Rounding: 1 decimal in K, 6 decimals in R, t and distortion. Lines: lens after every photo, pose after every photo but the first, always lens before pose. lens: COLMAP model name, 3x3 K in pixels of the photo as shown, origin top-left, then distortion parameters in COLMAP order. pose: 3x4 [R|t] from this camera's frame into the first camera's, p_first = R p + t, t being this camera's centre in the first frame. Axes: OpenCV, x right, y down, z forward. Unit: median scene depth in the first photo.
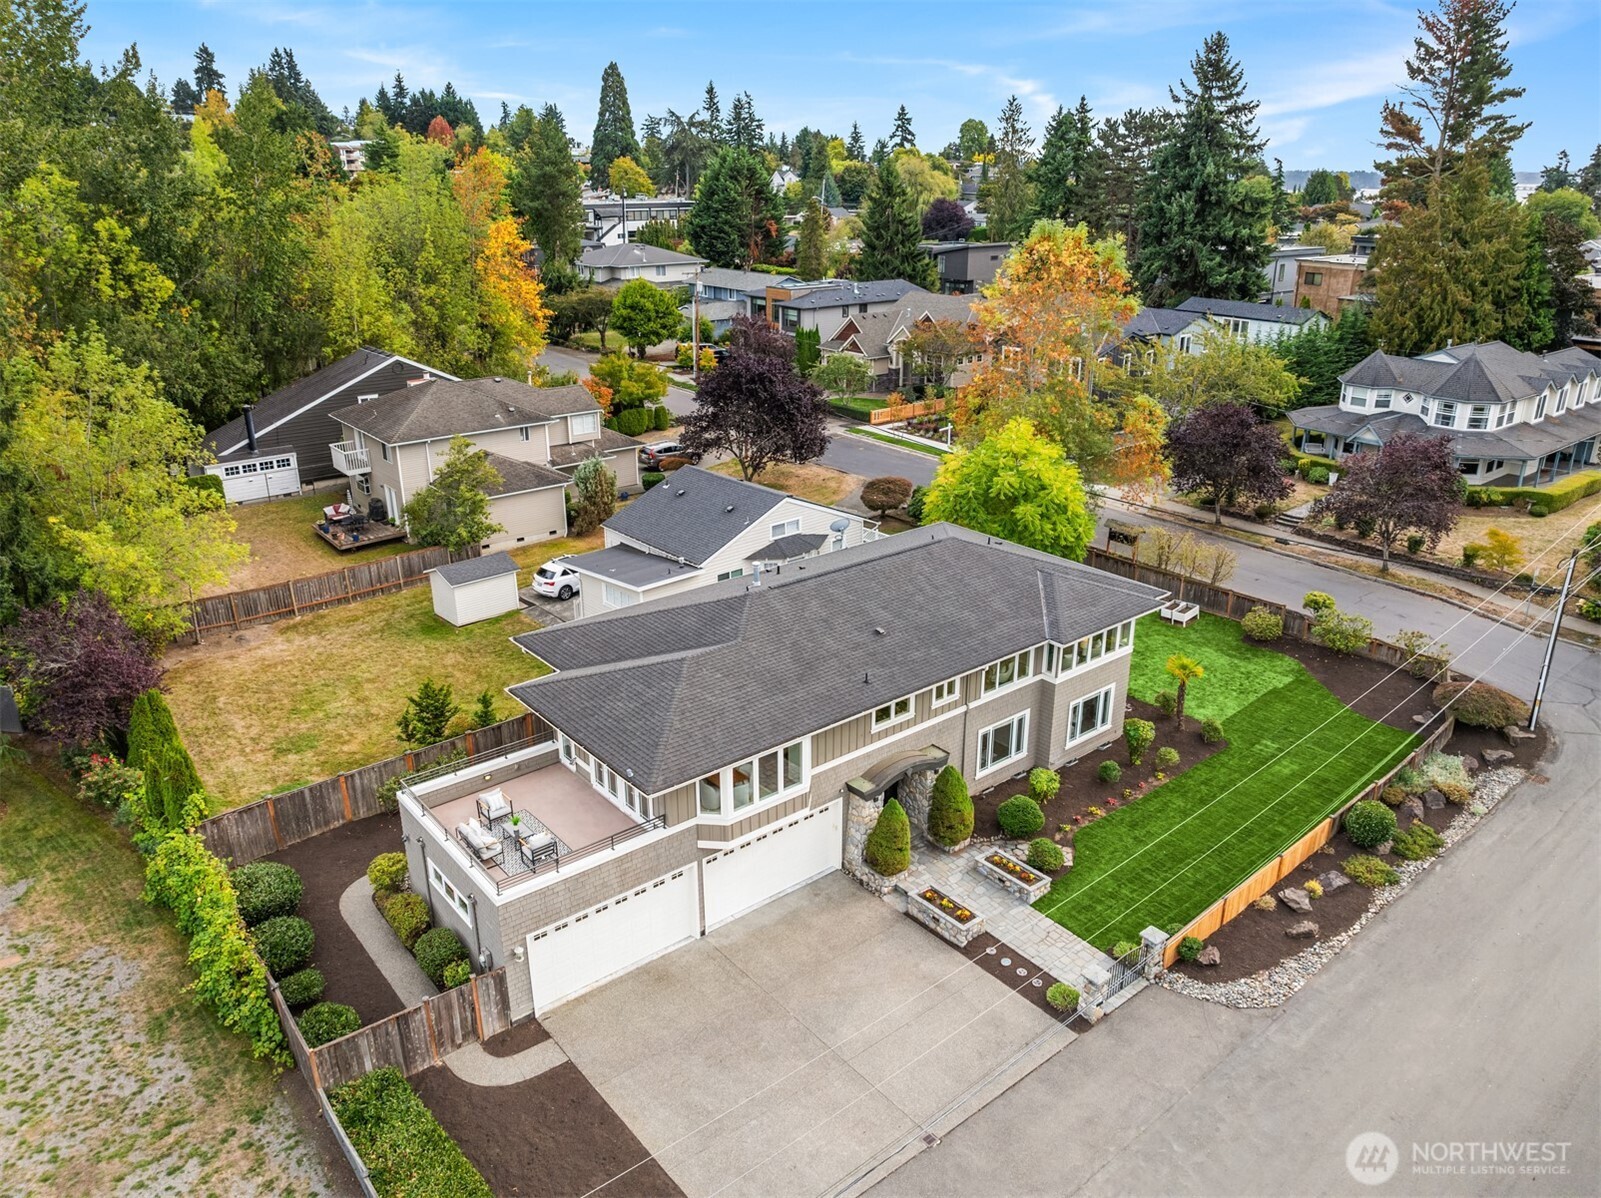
lens RADIAL K [[1028.2, 0, 800.5], [0, 1028.2, 599.0], [0, 0, 1]] dist [-0.034810, -0.000413]
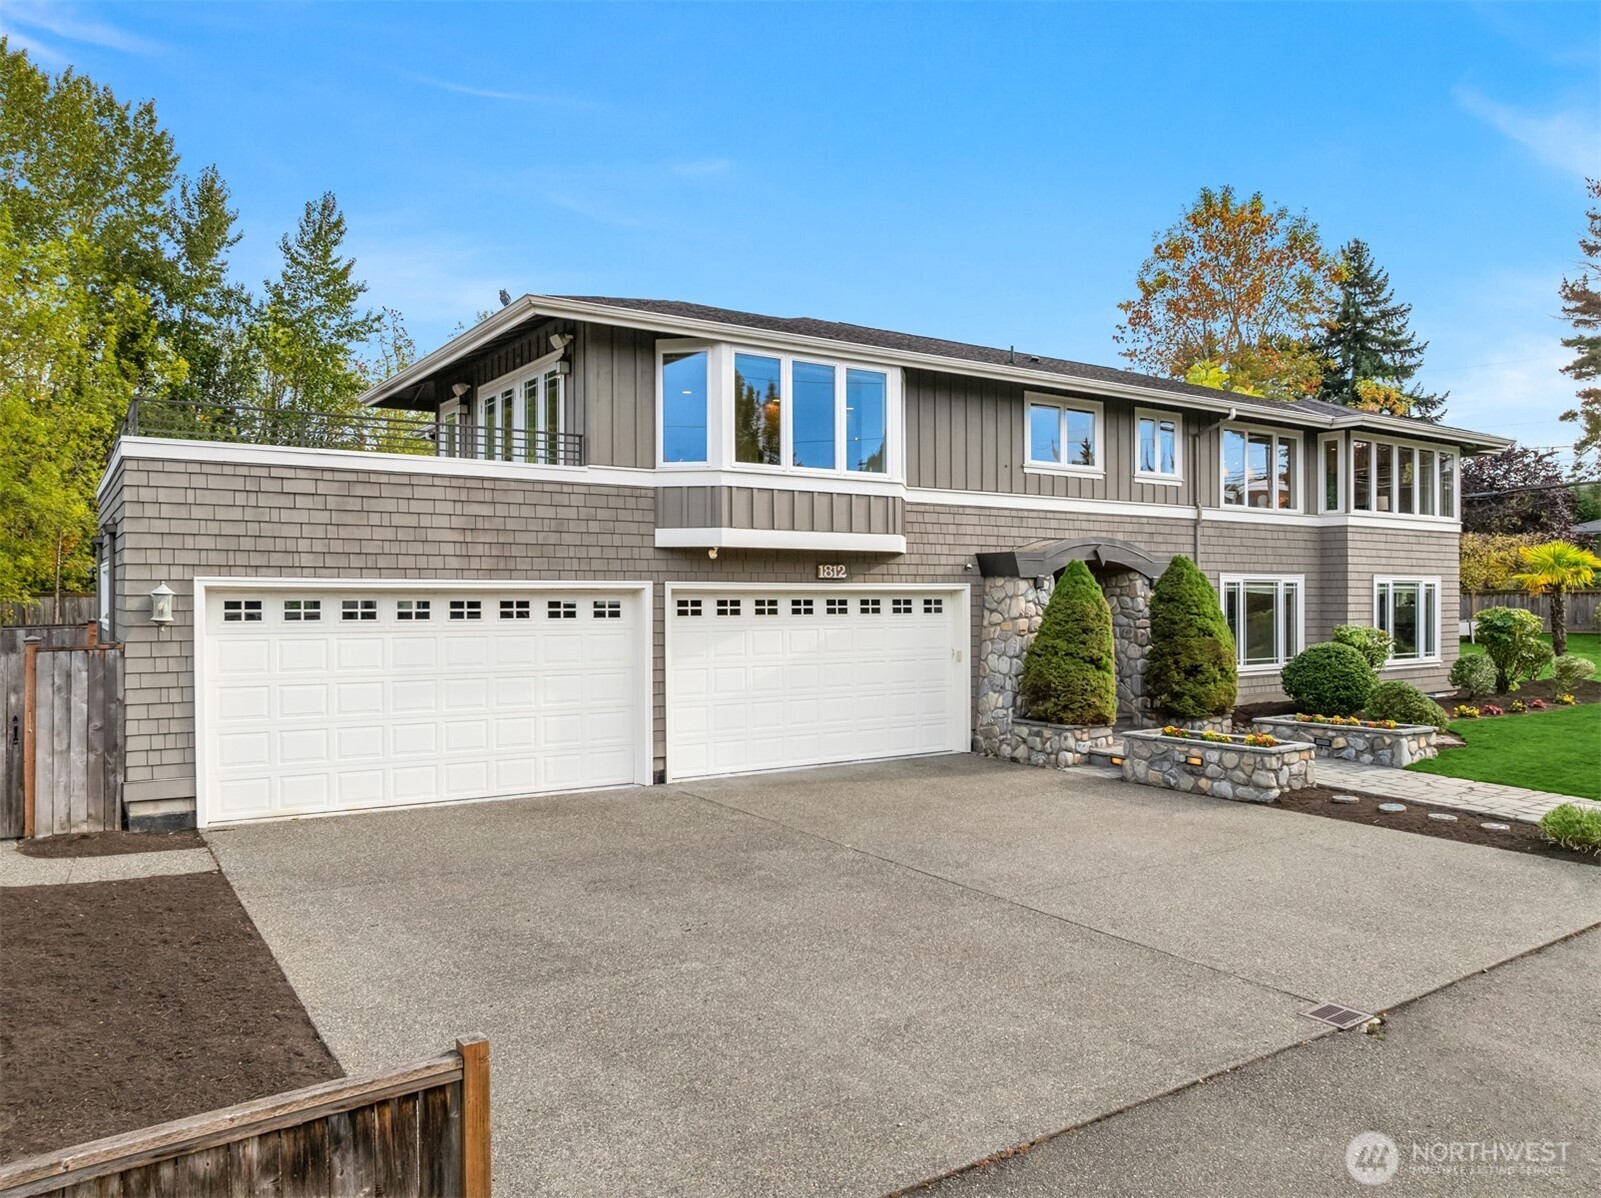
lens RADIAL K [[1127.0, 0, 800.5], [0, 1127.0, 599.0], [0, 0, 1]] dist [-0.051889, 0.024543]
pose [[0.996417, 0.033601, -0.077615, 0.004103], [-0.056826, 0.945668, -0.320131, 0.377308], [0.062641, 0.323394, 0.944189, 0.493839]]
